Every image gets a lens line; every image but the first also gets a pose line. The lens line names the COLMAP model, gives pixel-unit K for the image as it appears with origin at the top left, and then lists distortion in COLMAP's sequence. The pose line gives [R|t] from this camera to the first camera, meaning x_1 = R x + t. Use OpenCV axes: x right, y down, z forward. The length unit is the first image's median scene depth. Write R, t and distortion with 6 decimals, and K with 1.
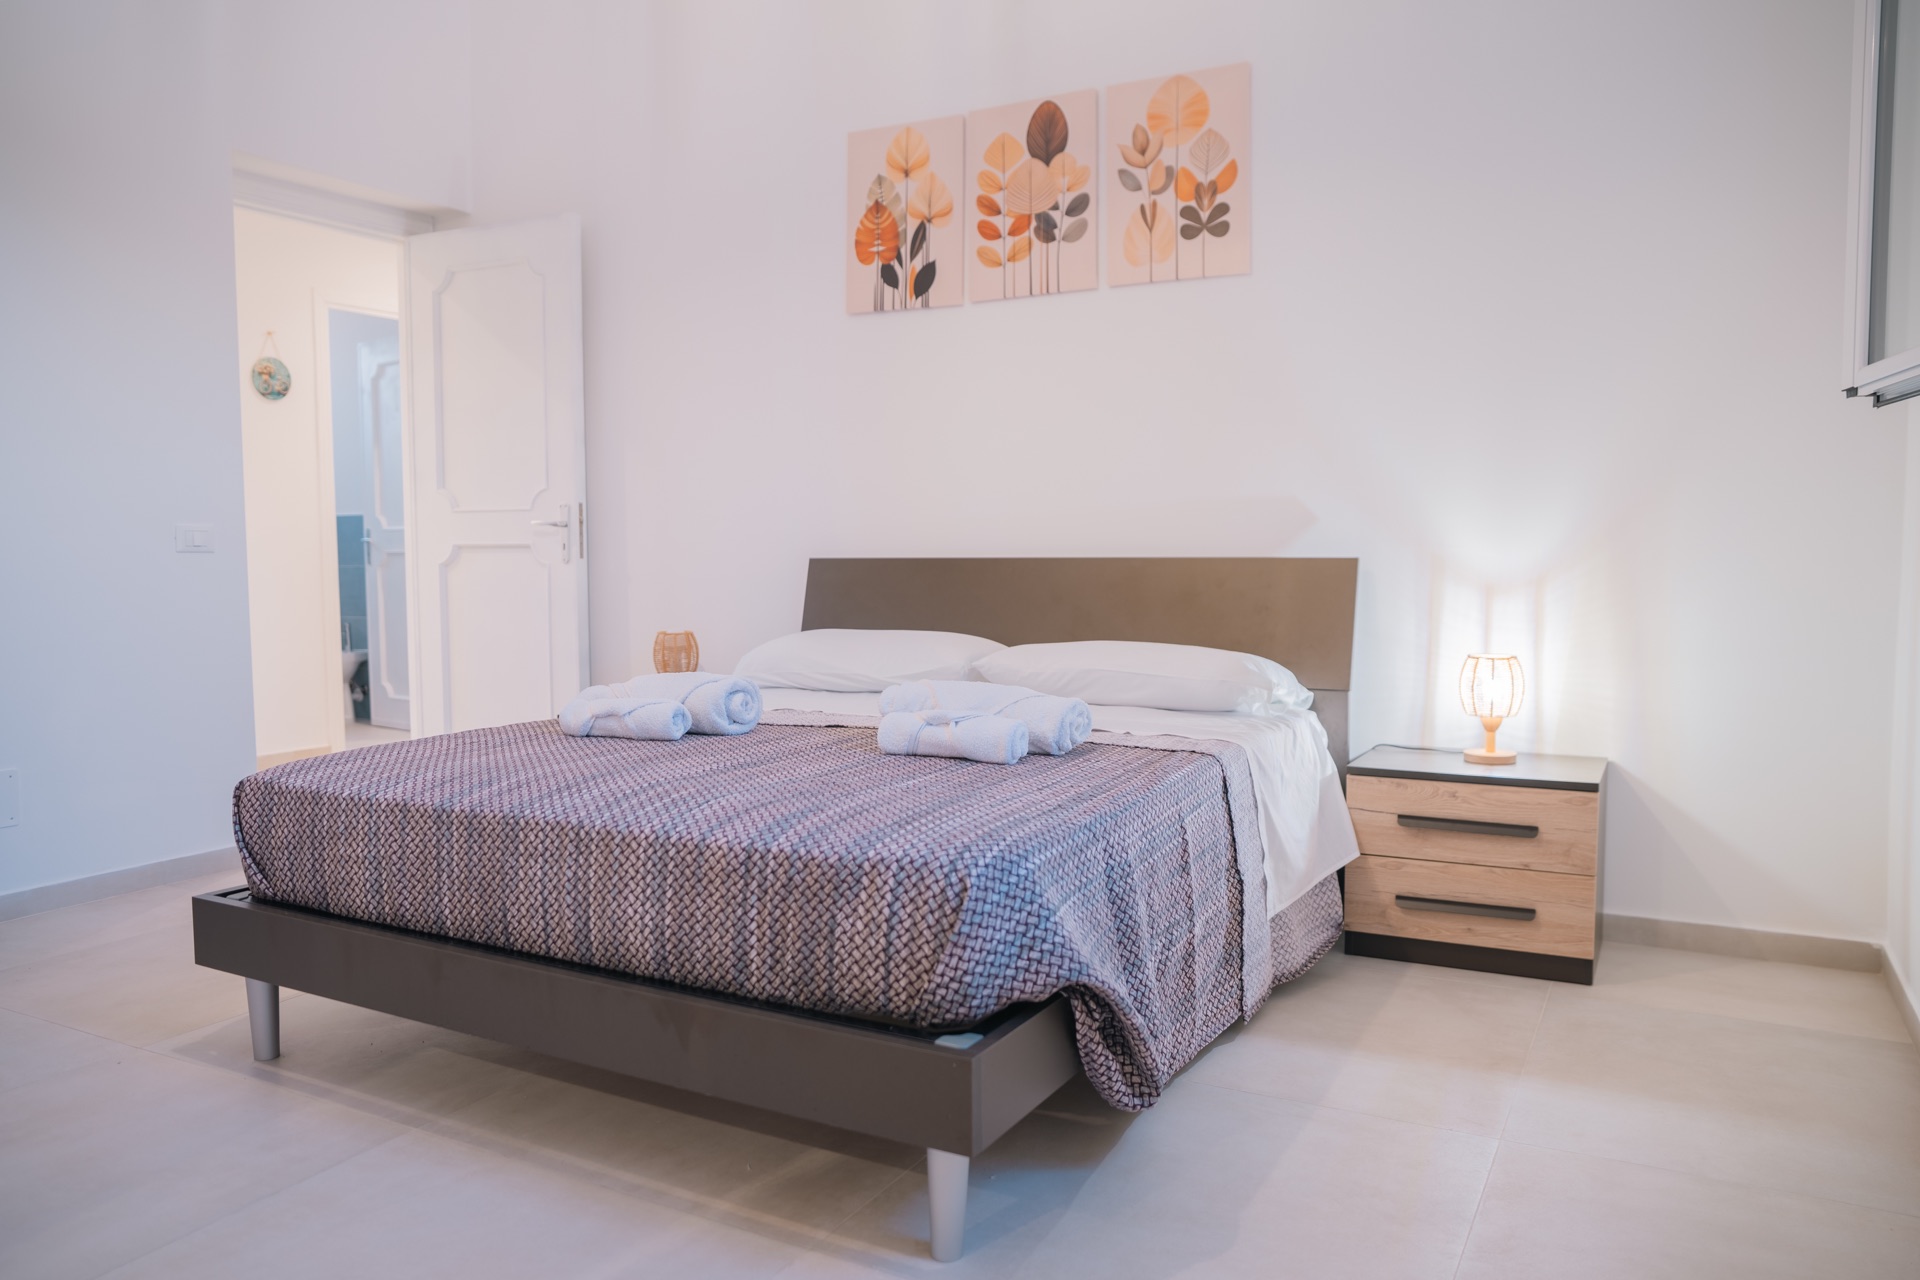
lens RADIAL K [[1342.7, 0, 928.2], [0, 1342.7, 626.6], [0, 0, 1]] dist [-0.069806, 0.060693]
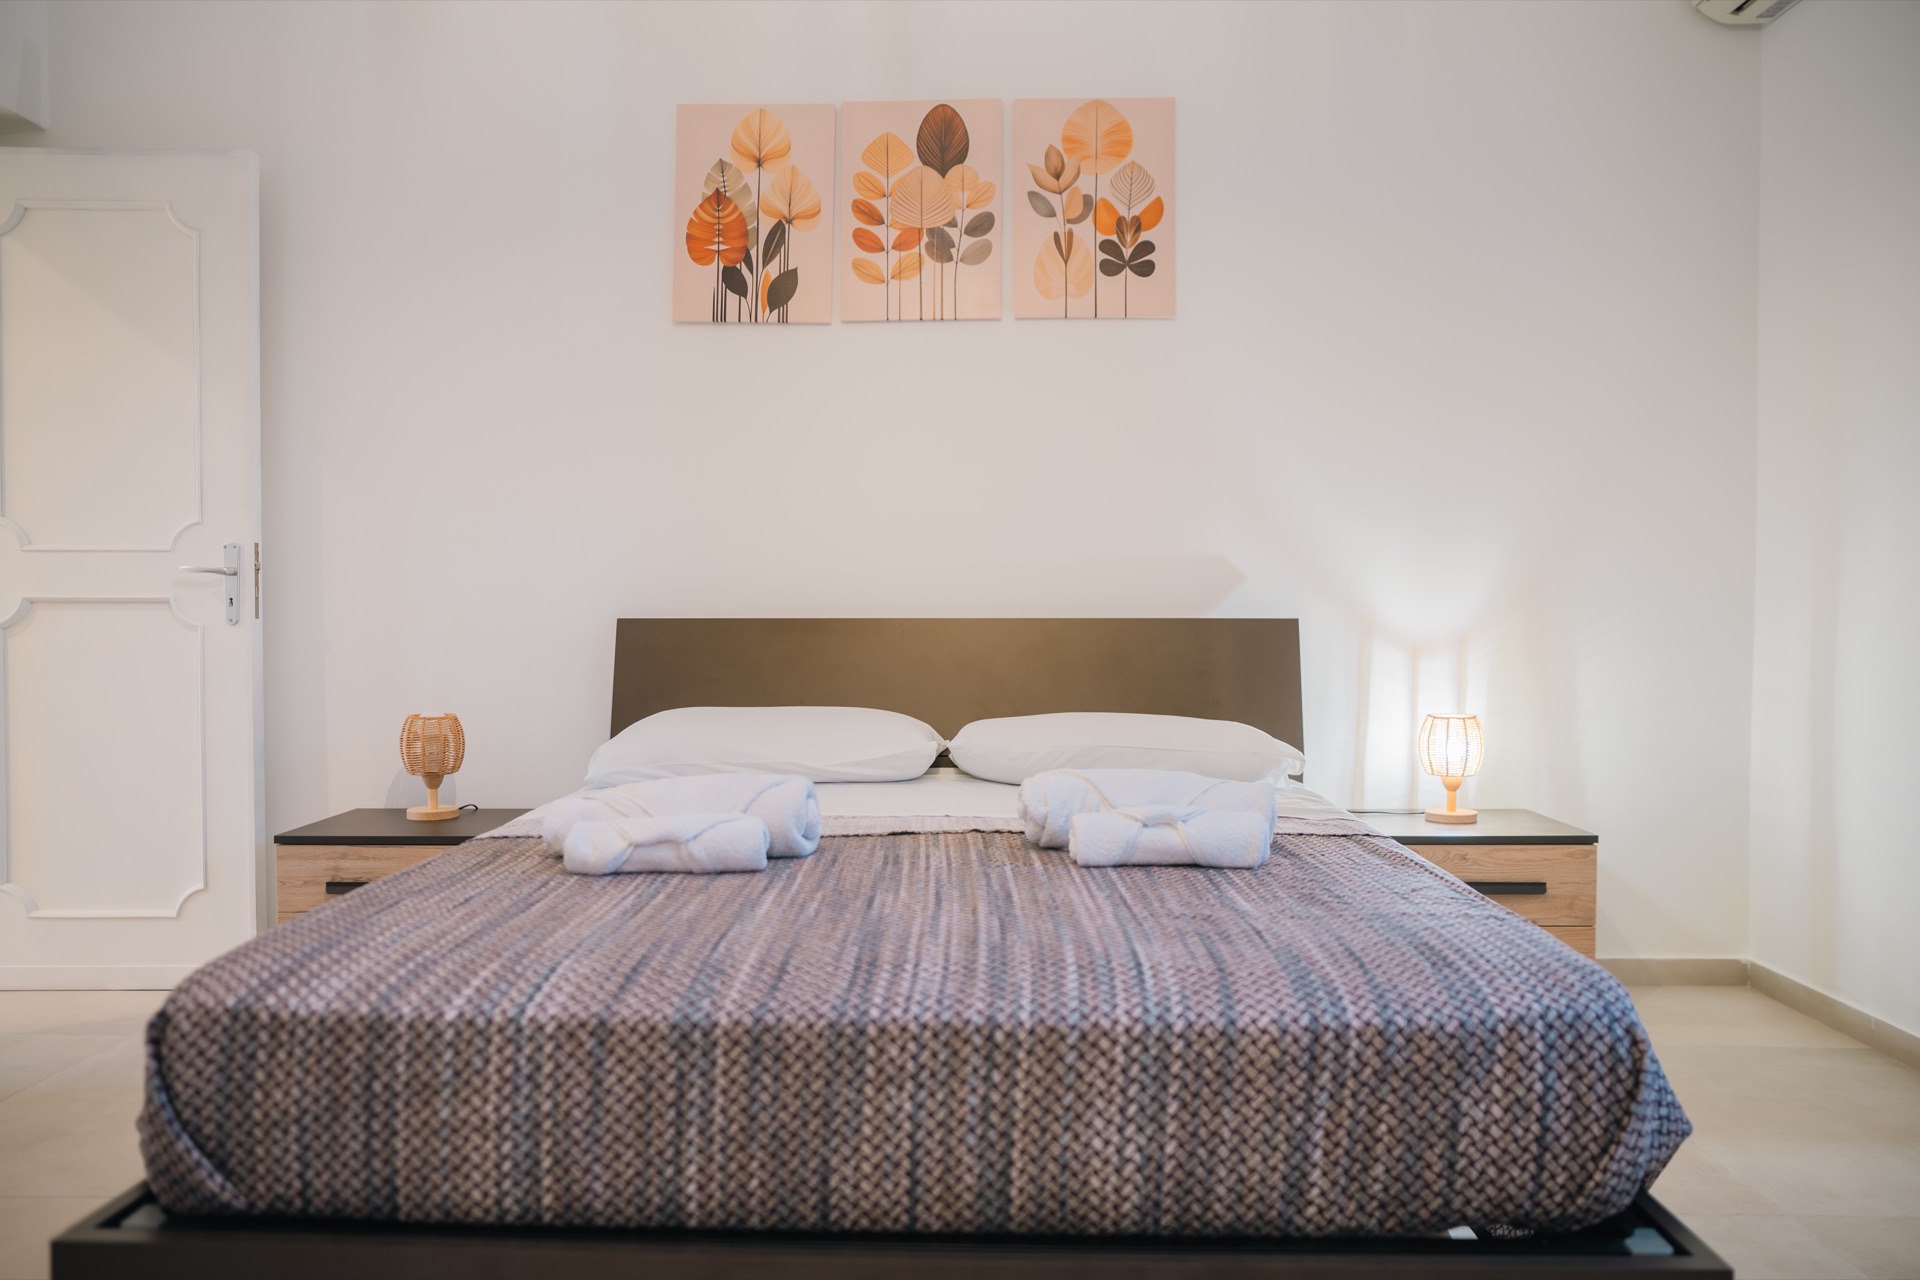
lens RADIAL K [[1342.7, 0, 963.0], [0, 1342.7, 629.8], [0, 0, 1]] dist [-0.069806, 0.060693]
pose [[0.889810, -0.002633, 0.456323, -0.326478], [0.022443, 0.999026, -0.037998, -0.011566], [-0.455779, 0.044052, 0.889002, 0.235705]]
